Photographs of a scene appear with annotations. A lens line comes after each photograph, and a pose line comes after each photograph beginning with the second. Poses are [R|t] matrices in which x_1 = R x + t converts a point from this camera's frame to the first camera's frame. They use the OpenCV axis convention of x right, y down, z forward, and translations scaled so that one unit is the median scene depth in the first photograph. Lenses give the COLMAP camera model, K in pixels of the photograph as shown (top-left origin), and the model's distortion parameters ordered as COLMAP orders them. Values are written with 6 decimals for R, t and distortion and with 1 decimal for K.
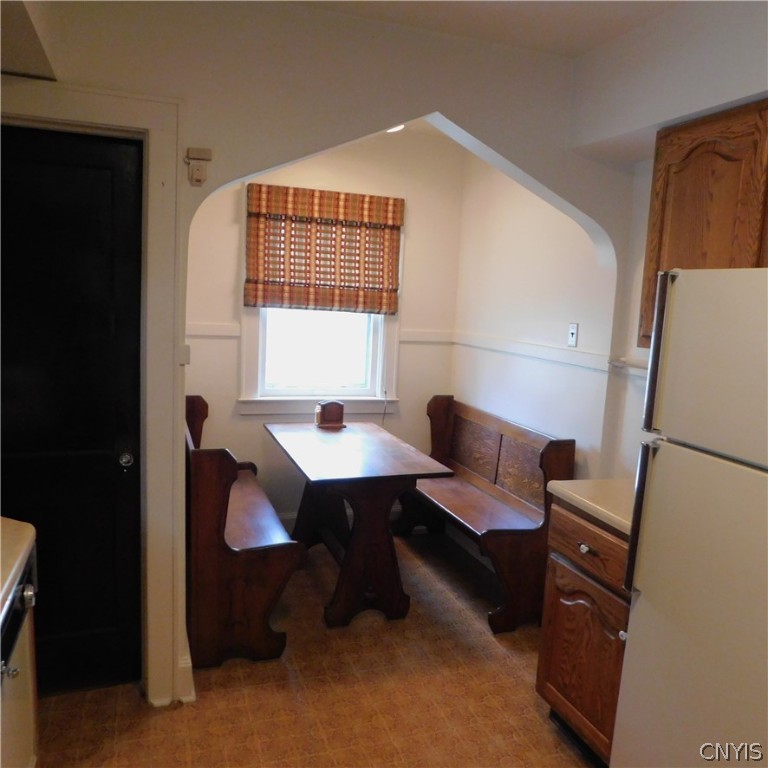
lens RADIAL K [[691.0, 0, 381.6], [0, 691.0, 384.6], [0, 0, 1]] dist [-0.000091, -0.005397]
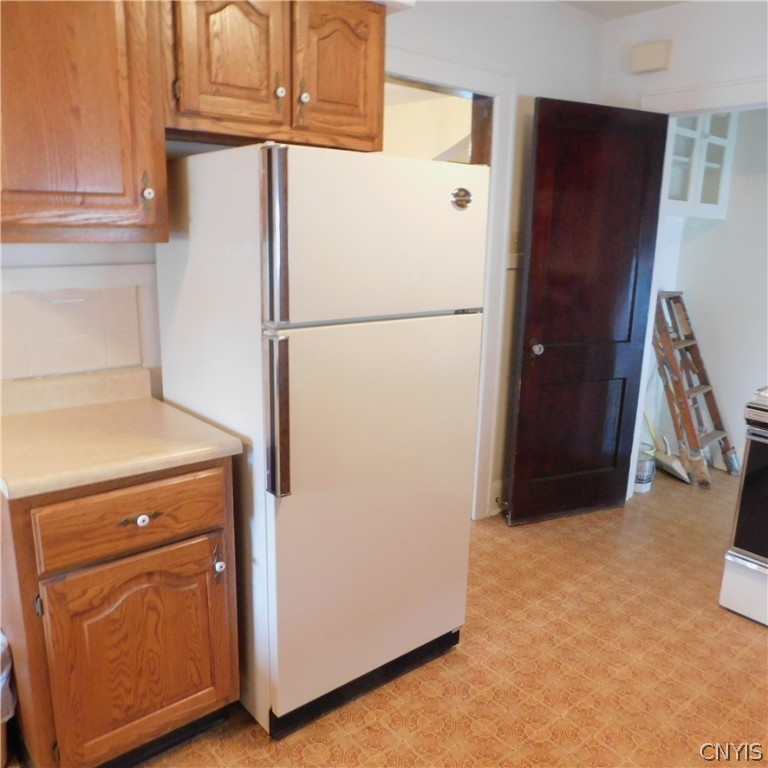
lens RADIAL K [[691.0, 0, 381.6], [0, 691.0, 384.6], [0, 0, 1]] dist [-0.000091, -0.005397]
pose [[-0.345920, -0.277016, 0.896438, -0.424239], [0.081432, 0.942953, 0.322813, -0.119266], [-0.934723, 0.184666, -0.303629, 0.964159]]
